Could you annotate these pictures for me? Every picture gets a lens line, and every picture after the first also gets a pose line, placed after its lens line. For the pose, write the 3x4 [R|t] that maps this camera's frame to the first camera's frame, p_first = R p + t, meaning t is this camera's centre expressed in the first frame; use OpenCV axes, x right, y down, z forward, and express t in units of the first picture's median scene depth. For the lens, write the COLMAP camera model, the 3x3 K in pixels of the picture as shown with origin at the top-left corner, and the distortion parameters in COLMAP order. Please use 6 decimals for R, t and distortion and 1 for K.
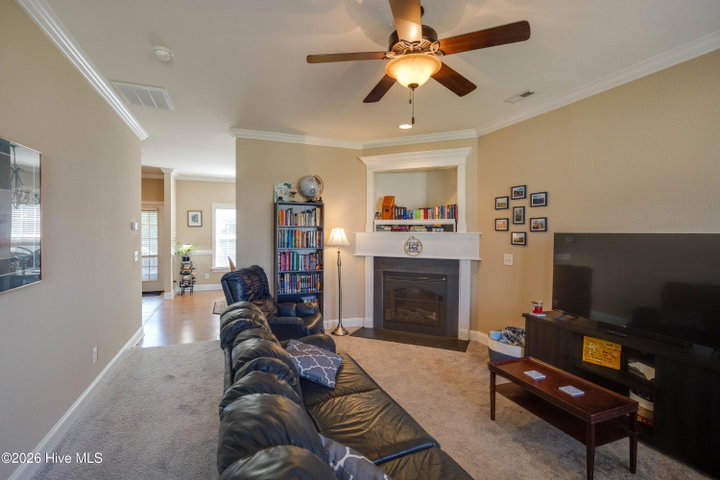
lens RADIAL K [[348.0, 0, 359.3], [0, 348.0, 237.5], [0, 0, 1]] dist [-0.002112, -0.000105]
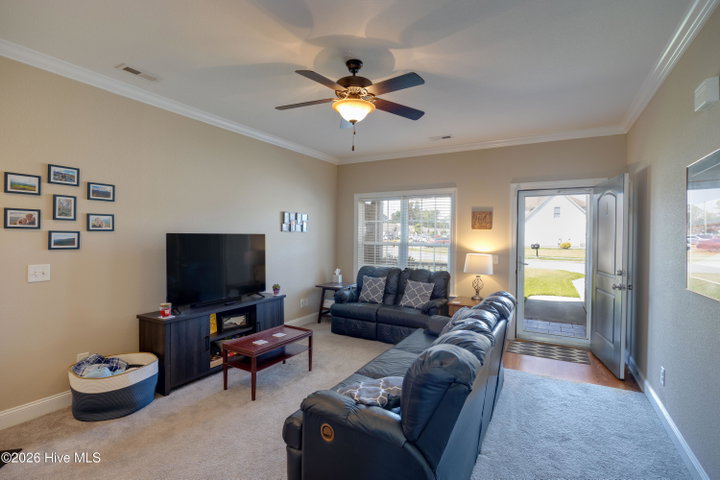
lens RADIAL K [[346.2, 0, 357.3], [0, 346.2, 240.0], [0, 0, 1]] dist [-0.000472, -0.000047]
pose [[-0.620952, -0.015571, 0.783694, -0.480528], [0.005393, 0.999694, 0.024136, -0.012071], [-0.783830, 0.019213, -0.620678, 0.992290]]
